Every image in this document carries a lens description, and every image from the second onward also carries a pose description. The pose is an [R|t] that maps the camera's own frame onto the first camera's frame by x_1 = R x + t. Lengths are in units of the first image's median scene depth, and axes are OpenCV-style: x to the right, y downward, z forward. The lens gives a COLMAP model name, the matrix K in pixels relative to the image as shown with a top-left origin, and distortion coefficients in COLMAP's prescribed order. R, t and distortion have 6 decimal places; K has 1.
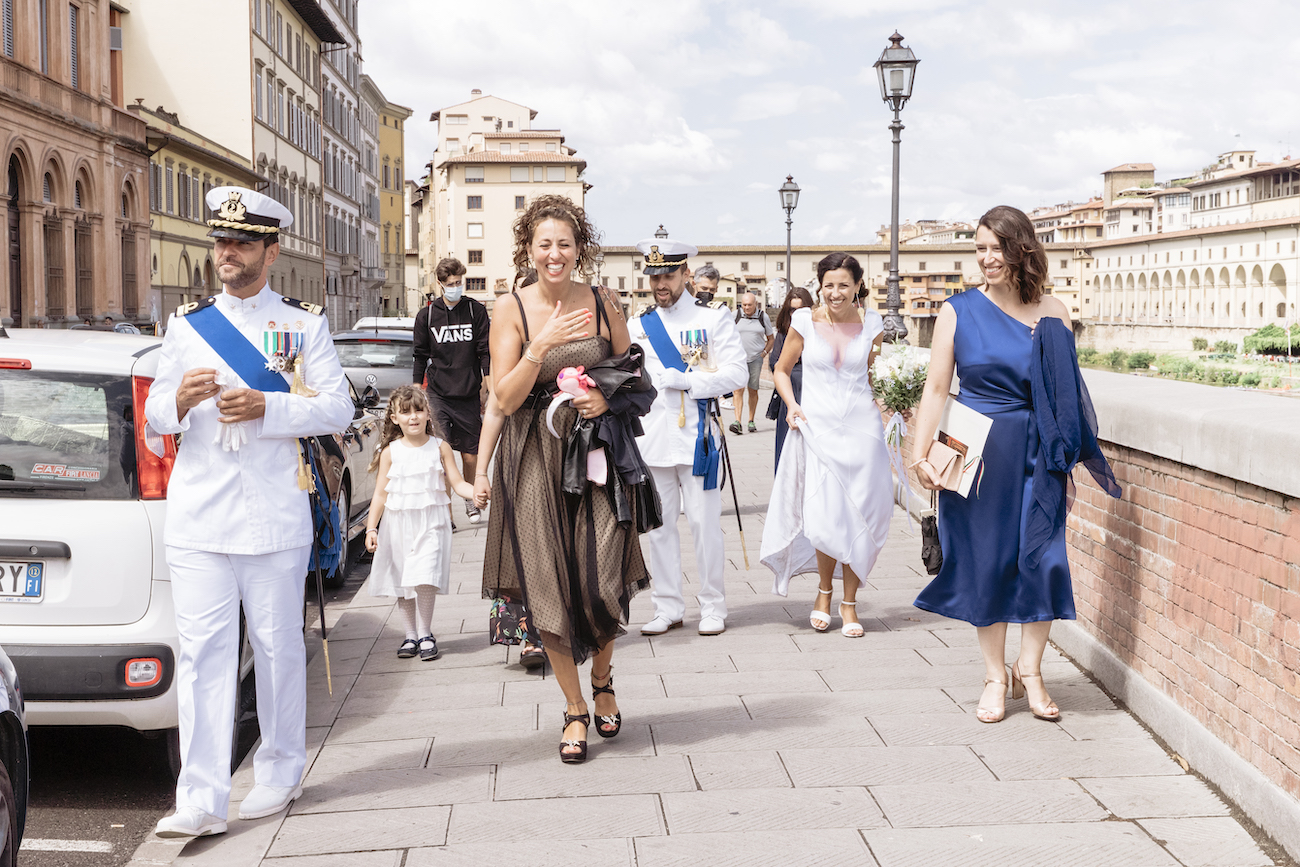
lens RADIAL K [[2254.1, 0, 650.0], [0, 2254.1, 433.5], [0, 0, 1]] dist [-0.084040, -0.111558]
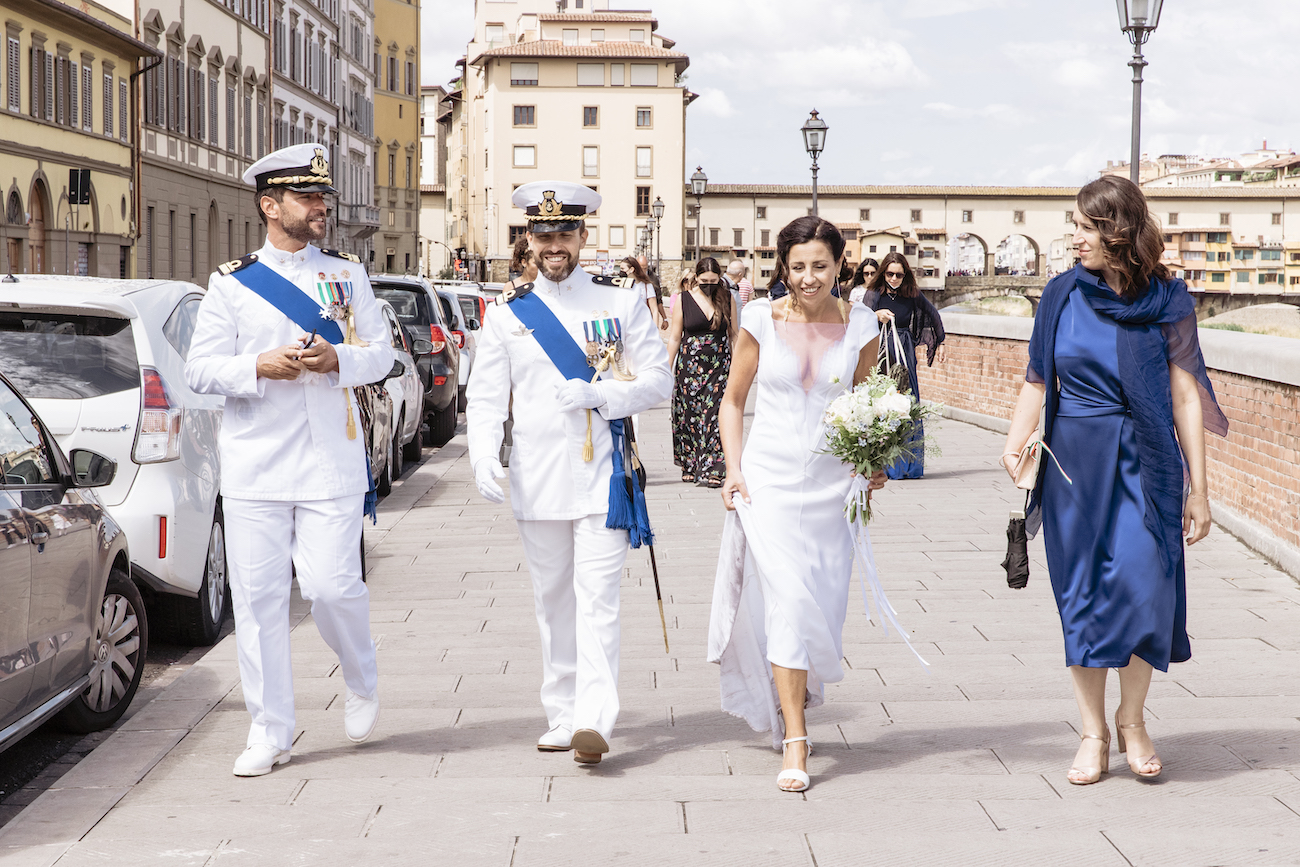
lens RADIAL K [[2254.1, 0, 650.0], [0, 2254.1, 433.5], [0, 0, 1]] dist [-0.084040, -0.111558]
pose [[0.998671, 0.016186, -0.048924, -0.004988], [-0.015541, 0.999788, 0.013525, -0.016170], [0.049133, -0.012747, 0.998711, 0.321295]]
